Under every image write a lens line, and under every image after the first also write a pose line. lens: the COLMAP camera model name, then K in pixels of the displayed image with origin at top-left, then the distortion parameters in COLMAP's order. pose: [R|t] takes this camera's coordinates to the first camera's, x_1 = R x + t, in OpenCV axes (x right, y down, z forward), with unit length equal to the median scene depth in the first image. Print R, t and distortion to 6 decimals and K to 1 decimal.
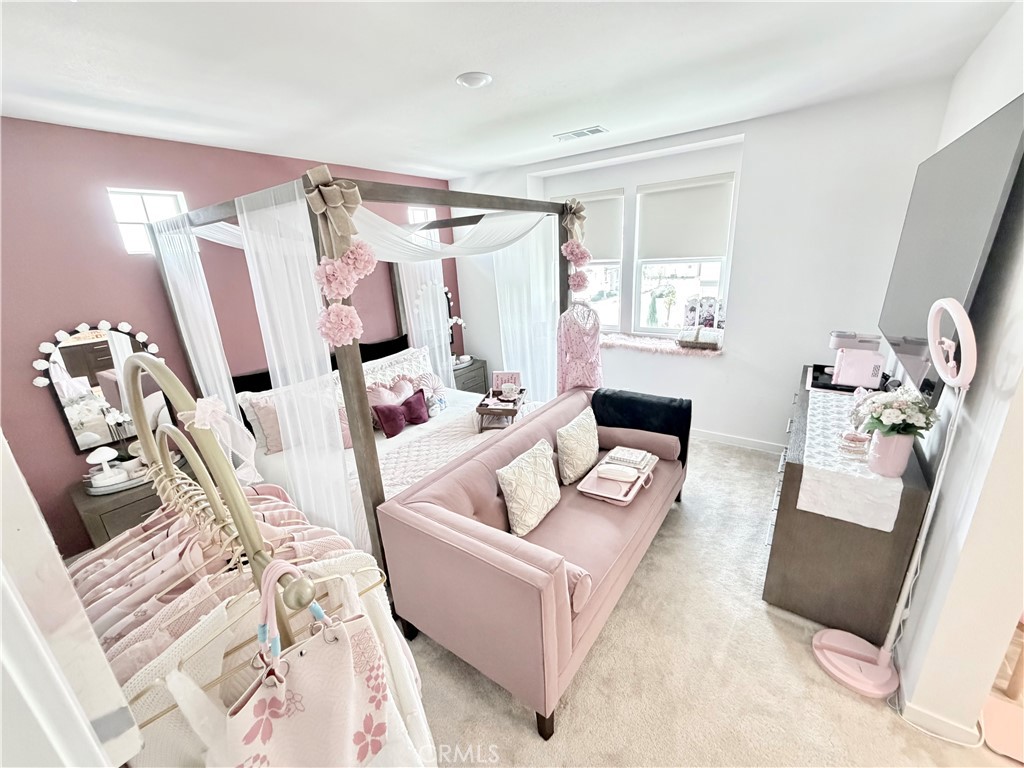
lens RADIAL K [[409.1, 0, 512.0], [0, 409.1, 384.0], [0, 0, 1]] dist [0.001283, 0.000573]
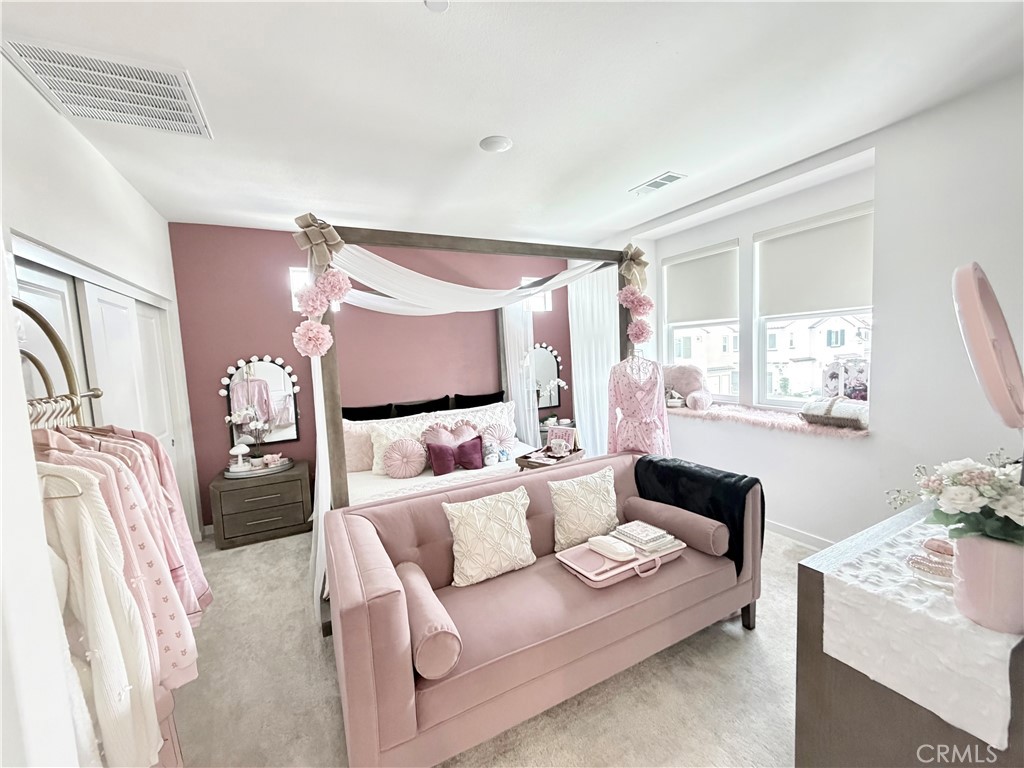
lens RADIAL K [[409.1, 0, 512.0], [0, 409.1, 384.0], [0, 0, 1]] dist [0.001283, 0.000573]
pose [[0.891219, 0.048362, -0.450988, 0.325317], [-0.140184, 0.974988, -0.172471, 0.054763], [0.431367, 0.216931, 0.875708, 0.121620]]
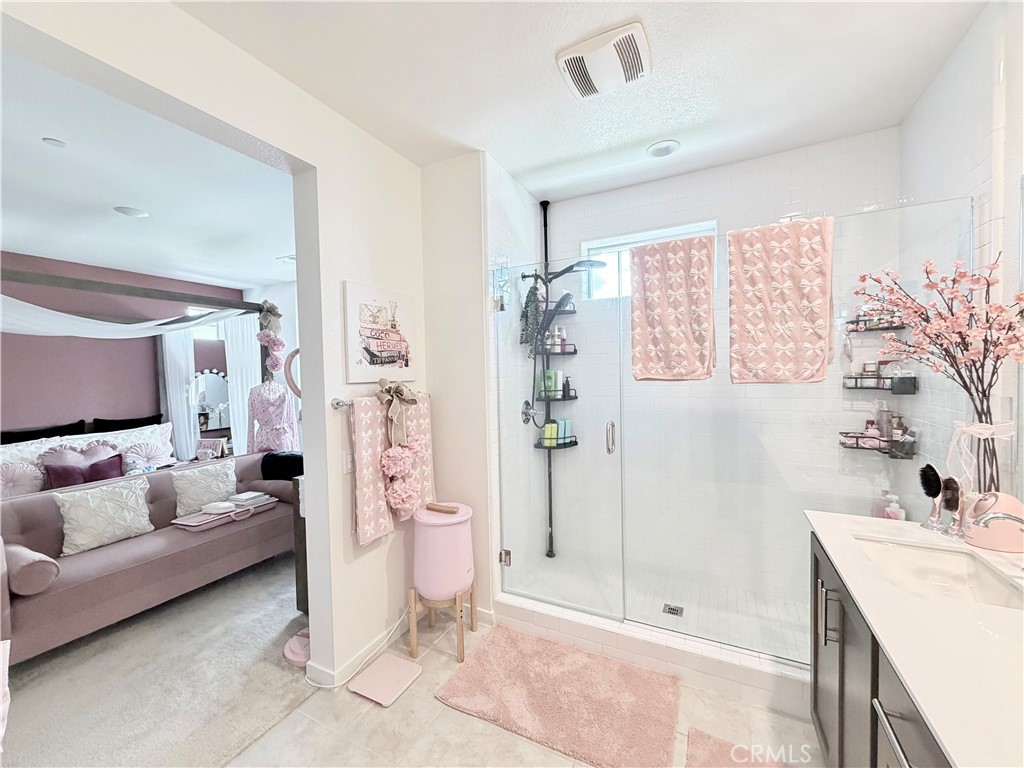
lens RADIAL K [[409.1, 0, 512.0], [0, 409.1, 384.0], [0, 0, 1]] dist [0.001283, 0.000573]
pose [[0.988753, 0.029734, 0.146569, 0.690562], [0.012801, 0.959614, -0.281030, 0.164375], [-0.149006, 0.279745, 0.948441, -0.257457]]
